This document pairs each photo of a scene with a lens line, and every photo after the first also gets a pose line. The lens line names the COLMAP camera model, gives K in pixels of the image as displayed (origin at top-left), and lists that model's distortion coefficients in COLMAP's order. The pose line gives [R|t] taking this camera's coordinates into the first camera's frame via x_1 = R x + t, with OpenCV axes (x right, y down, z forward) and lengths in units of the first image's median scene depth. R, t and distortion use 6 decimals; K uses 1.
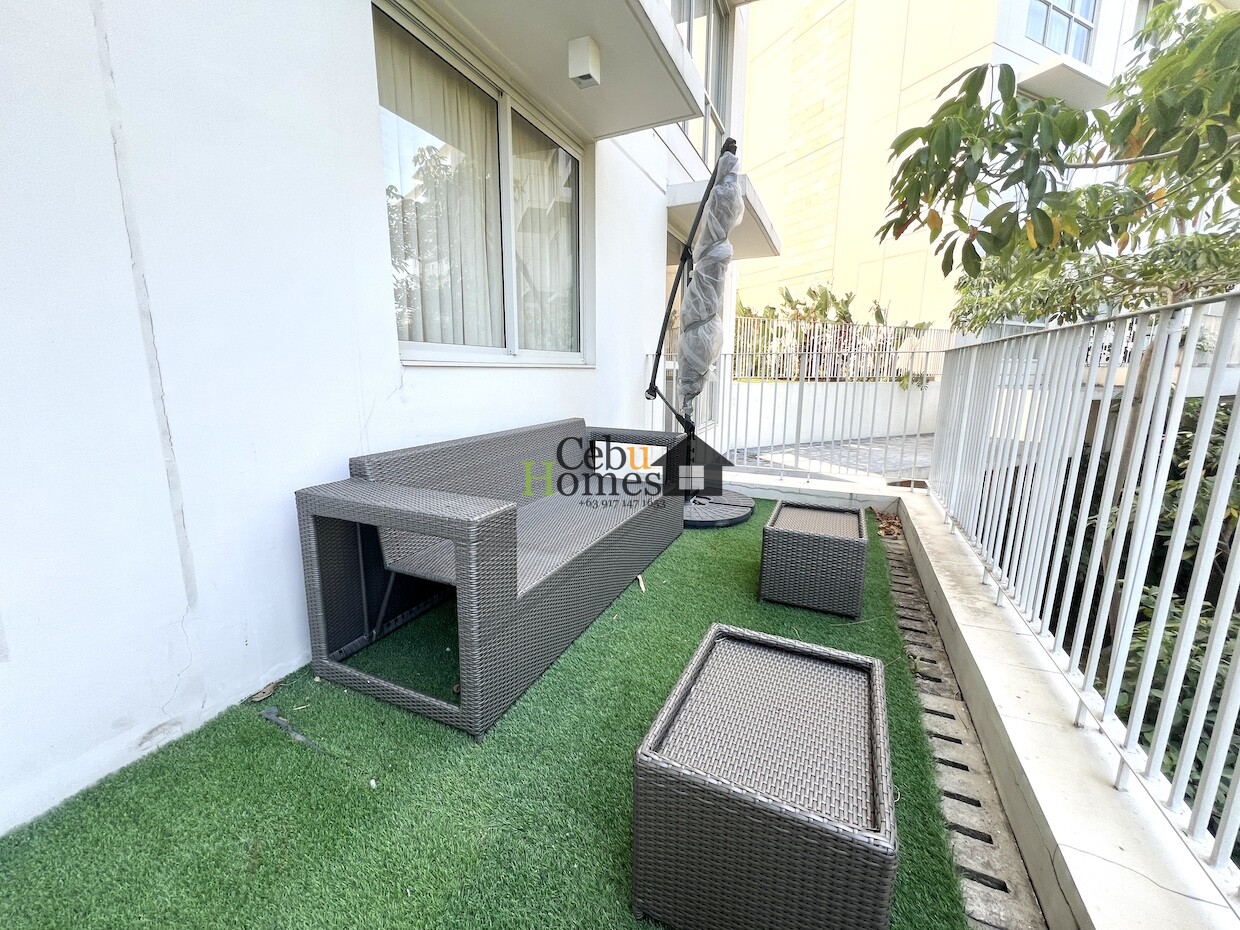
lens RADIAL K [[496.1, 0, 620.6], [0, 496.1, 465.3], [0, 0, 1]] dist [-0.001309, 0.000460]
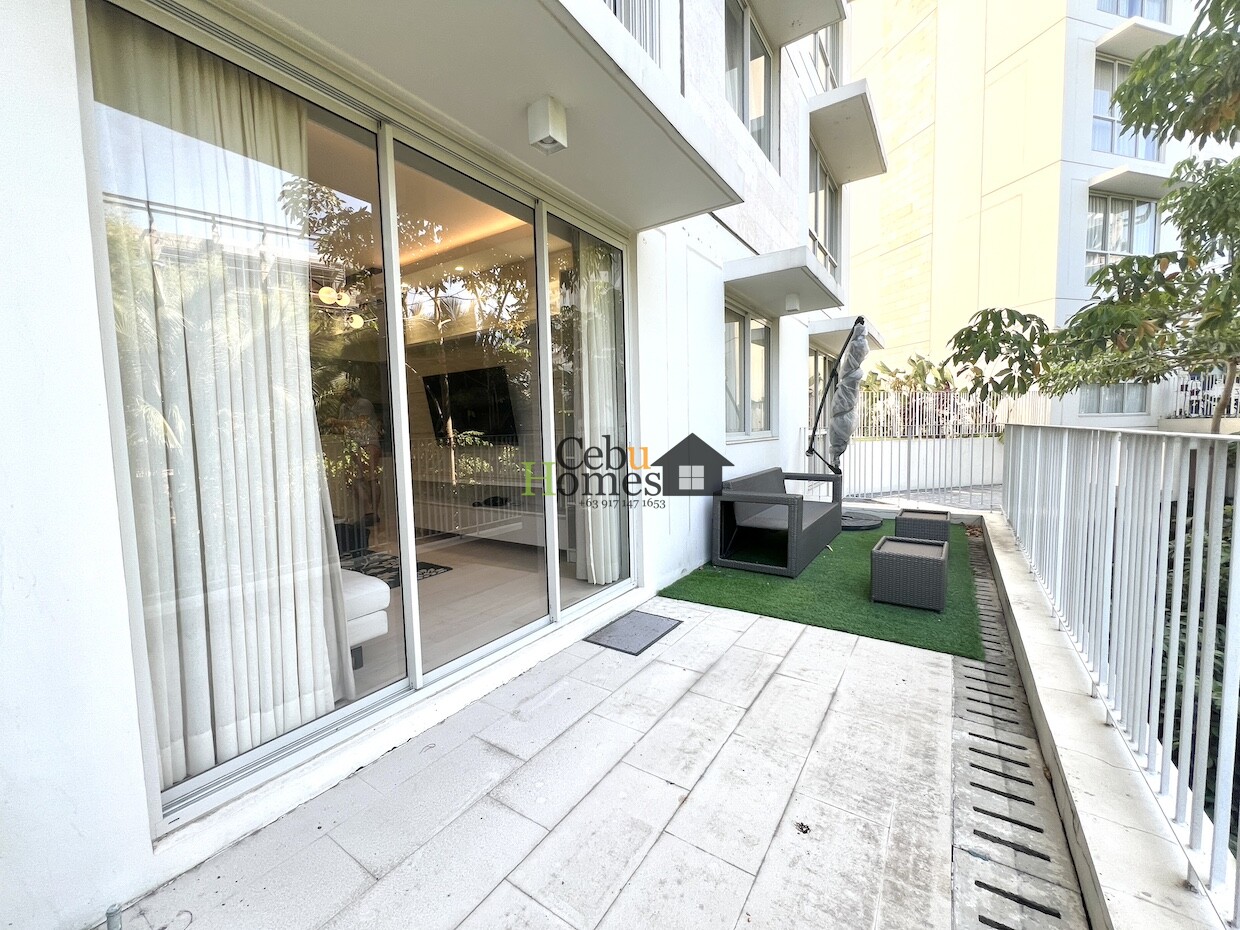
lens RADIAL K [[496.1, 0, 615.1], [0, 496.1, 463.7], [0, 0, 1]] dist [-0.001309, 0.000460]
pose [[0.983531, -0.014230, -0.180176, -0.303294], [-0.006667, 0.993361, -0.114847, 0.091322], [0.180614, 0.114157, 0.976907, -0.781043]]
